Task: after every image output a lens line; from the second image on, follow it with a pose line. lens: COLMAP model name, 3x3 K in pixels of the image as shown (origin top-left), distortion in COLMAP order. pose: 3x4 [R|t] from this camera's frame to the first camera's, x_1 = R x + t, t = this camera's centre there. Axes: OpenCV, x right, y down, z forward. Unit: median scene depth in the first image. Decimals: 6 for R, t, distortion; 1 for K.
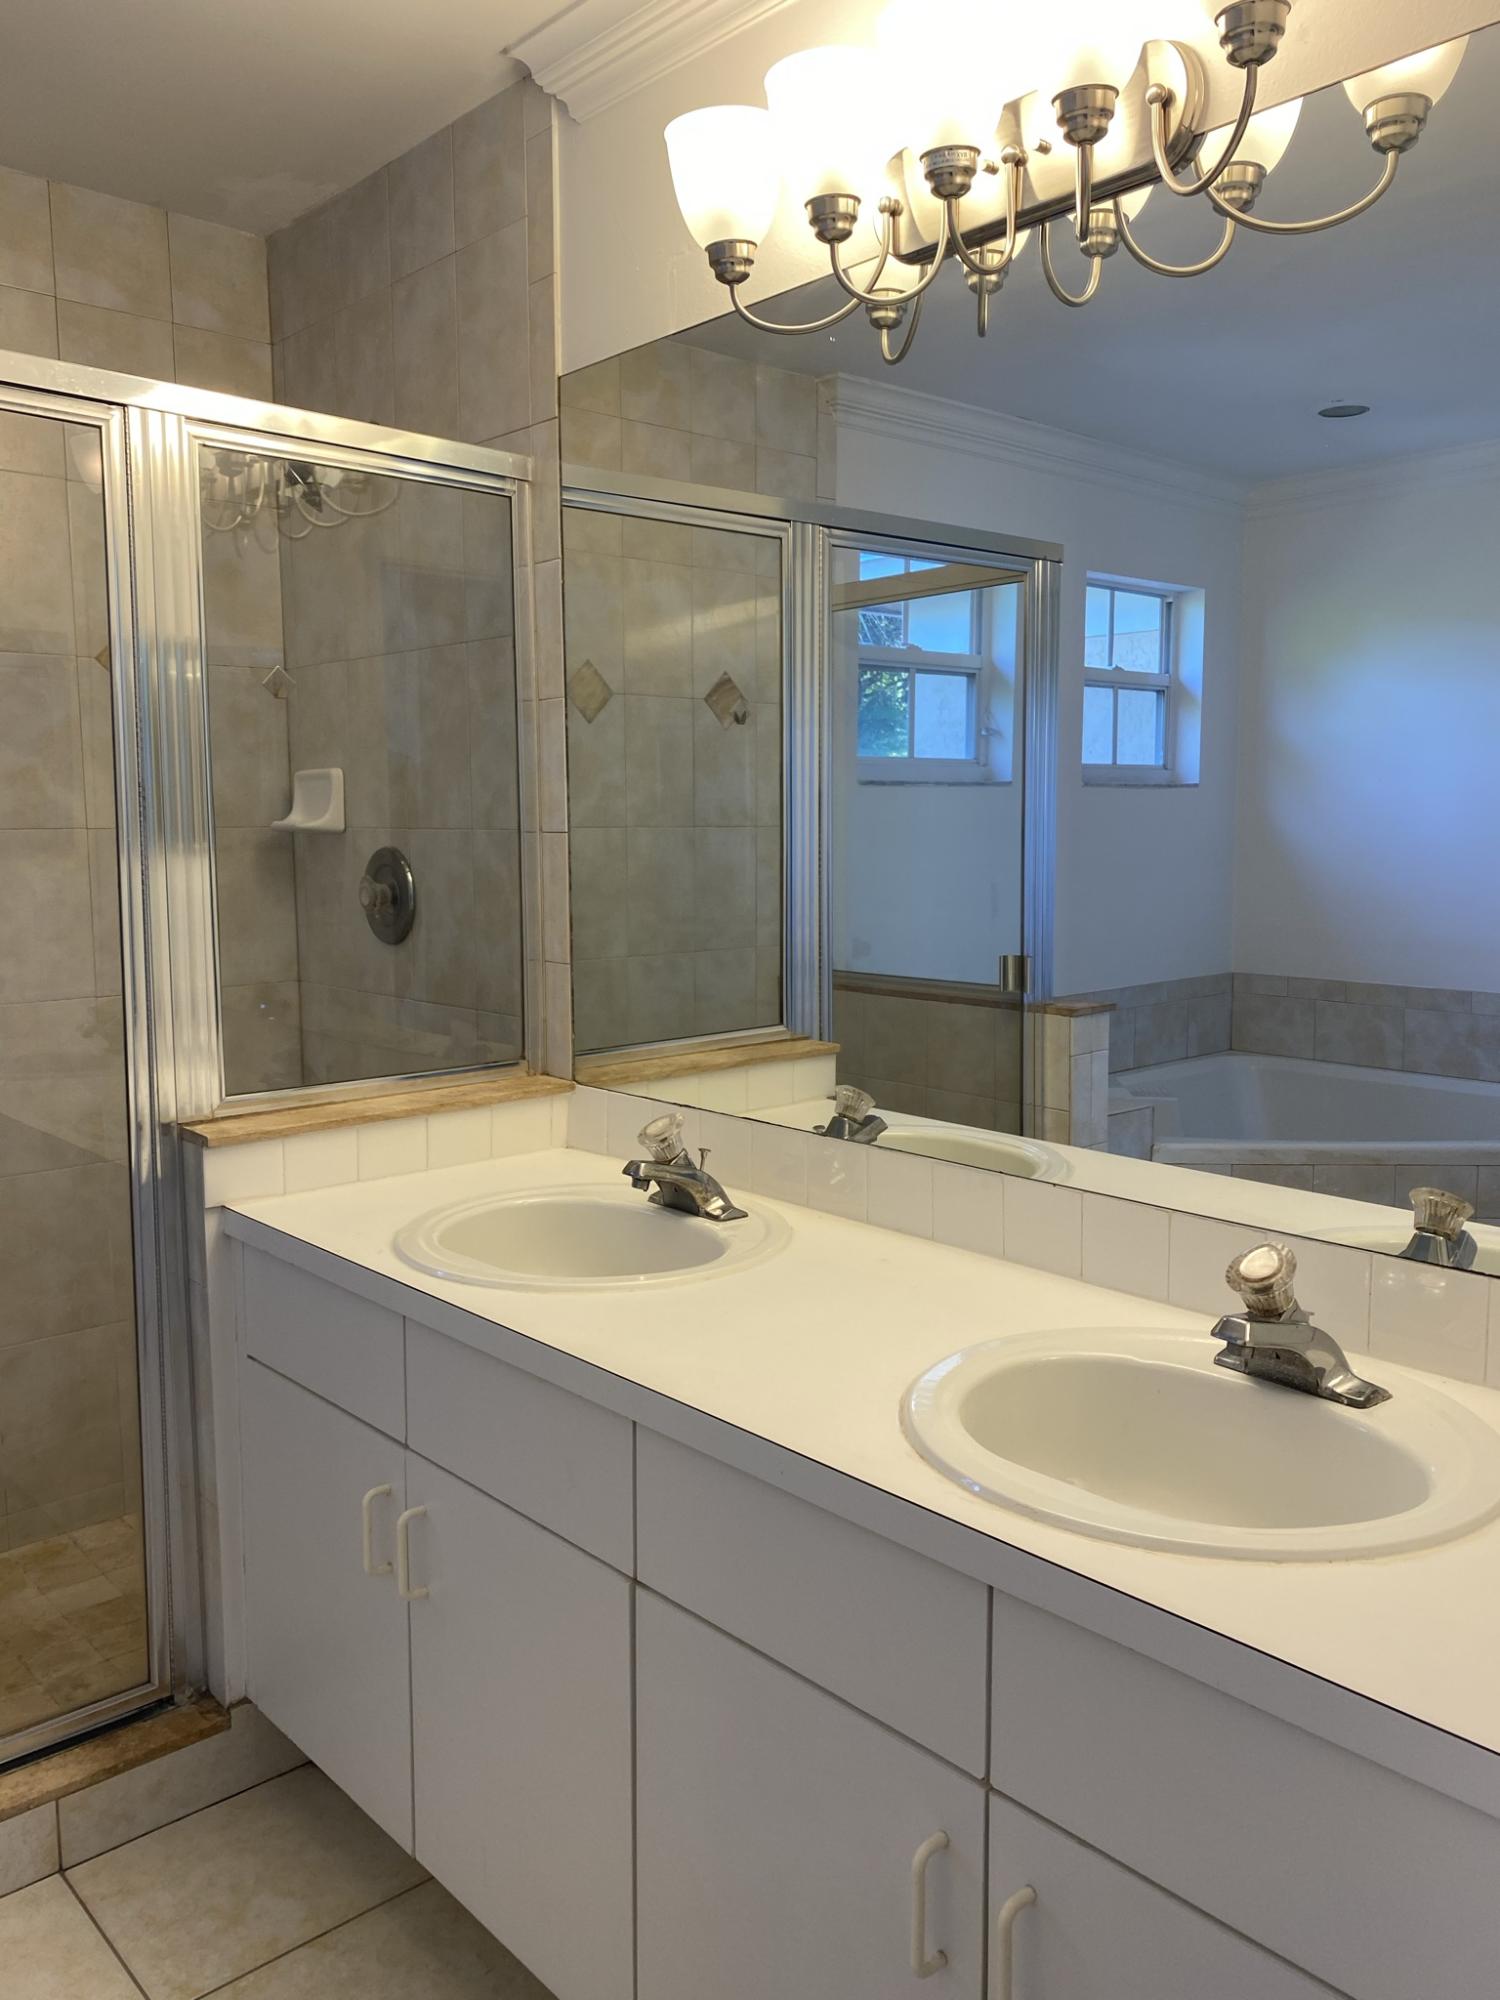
lens RADIAL K [[1528.3, 0, 749.5], [0, 1528.3, 989.7], [0, 0, 1]] dist [0.042113, -0.049357]
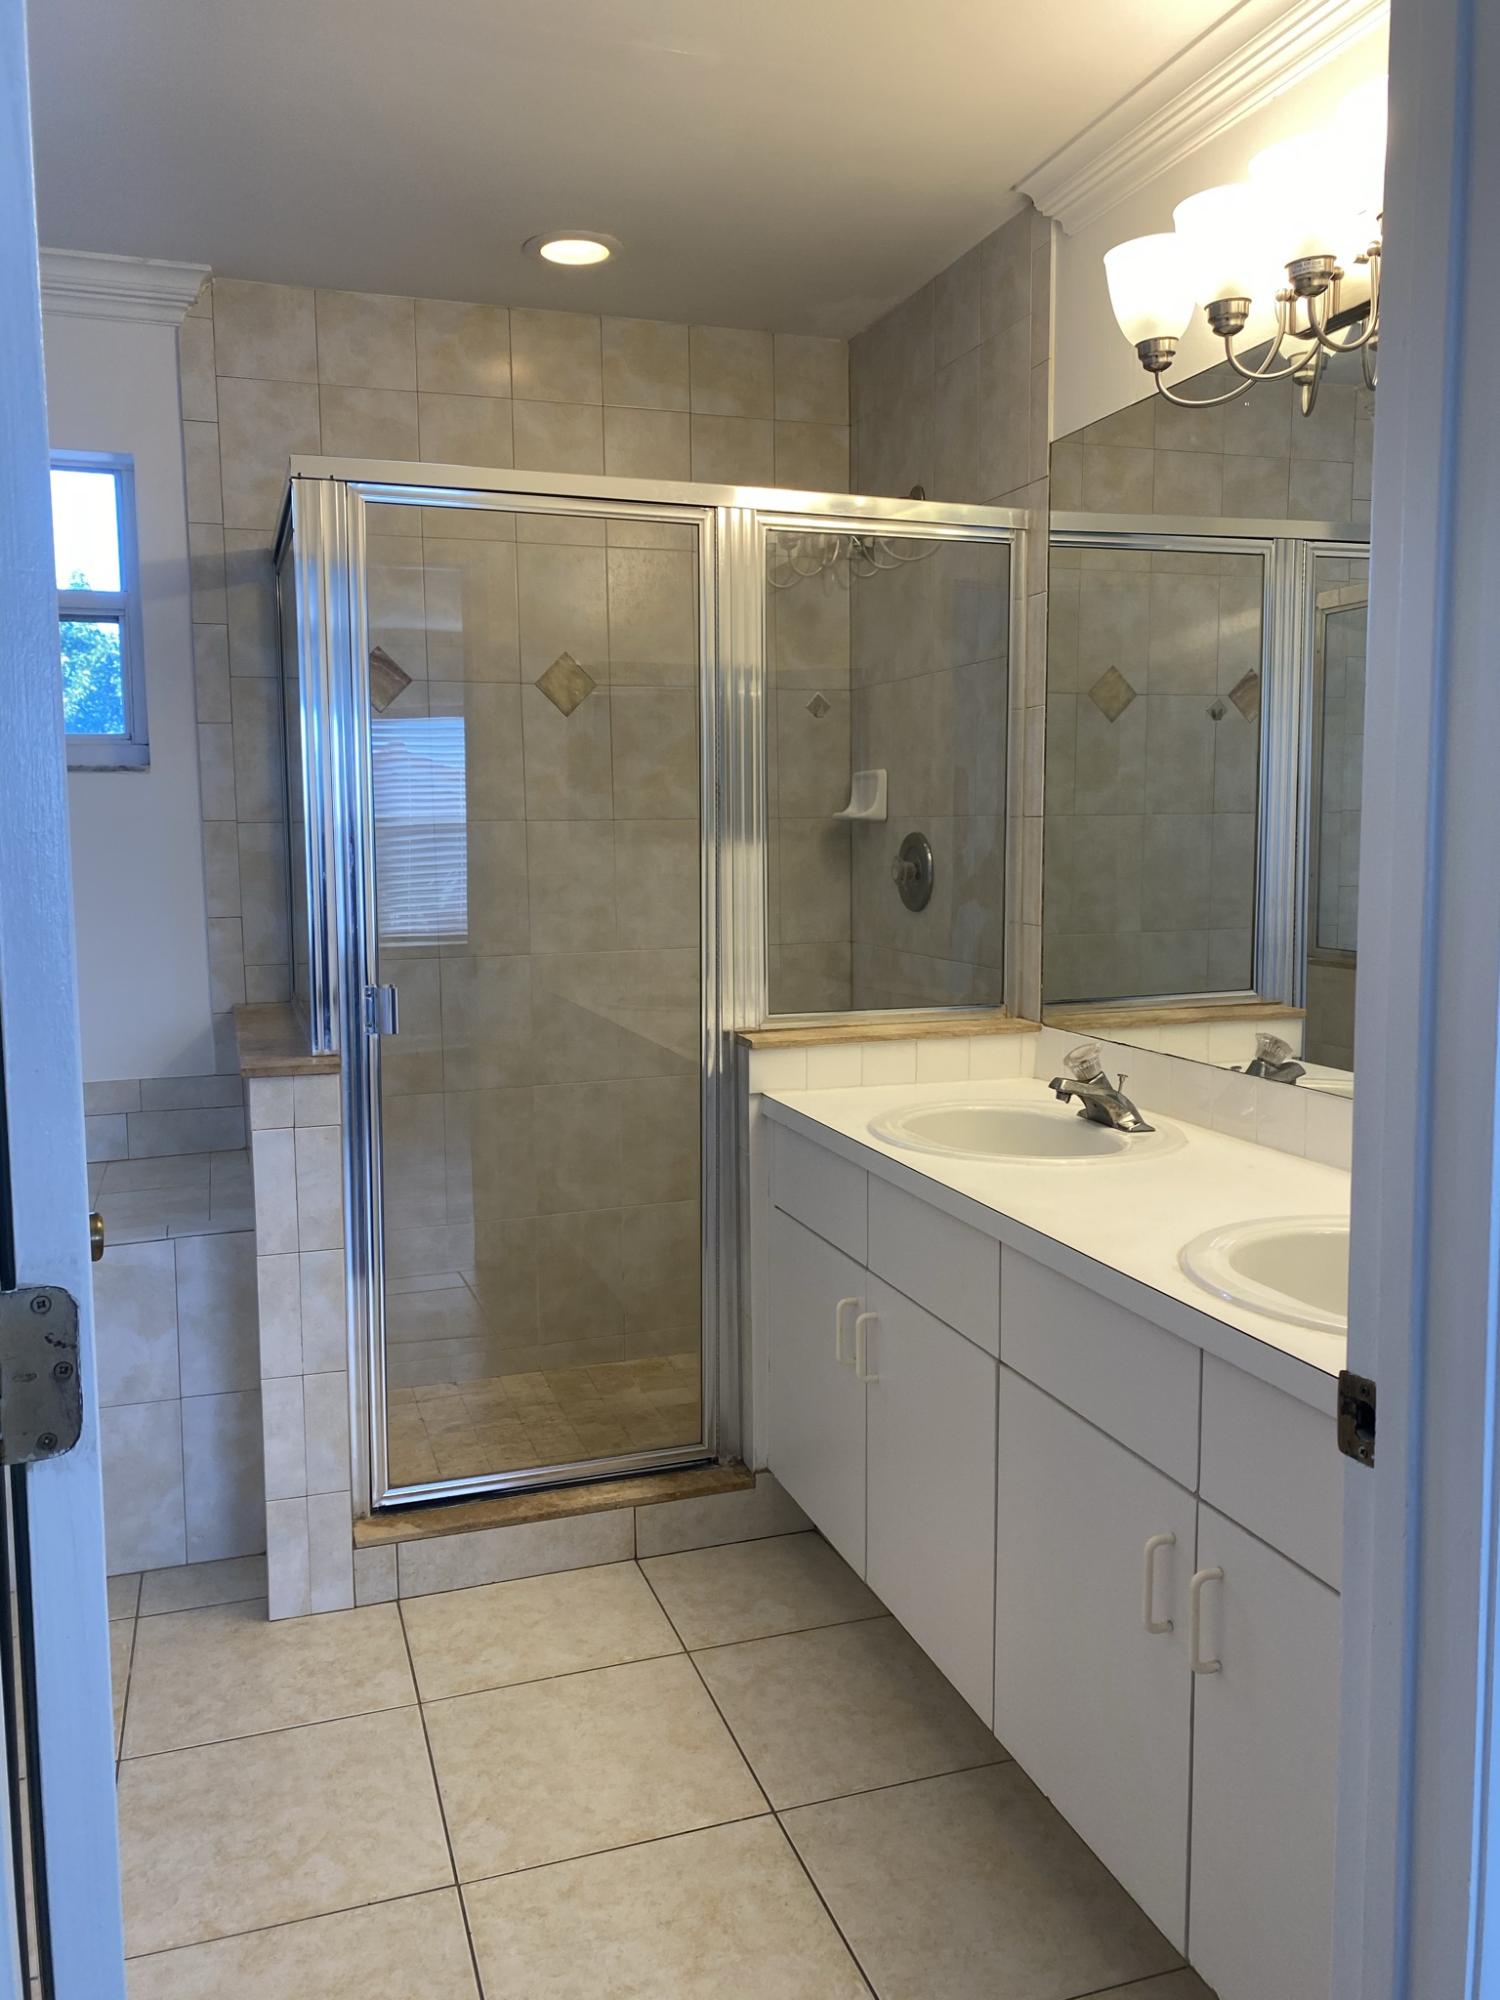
lens RADIAL K [[1528.3, 0, 743.1], [0, 1528.3, 1001.3], [0, 0, 1]] dist [0.042113, -0.049357]
pose [[0.916748, 0.044001, -0.397035, 0.162849], [-0.040650, 0.999031, 0.016858, 0.035088], [0.397393, 0.000685, 0.917648, -0.225737]]
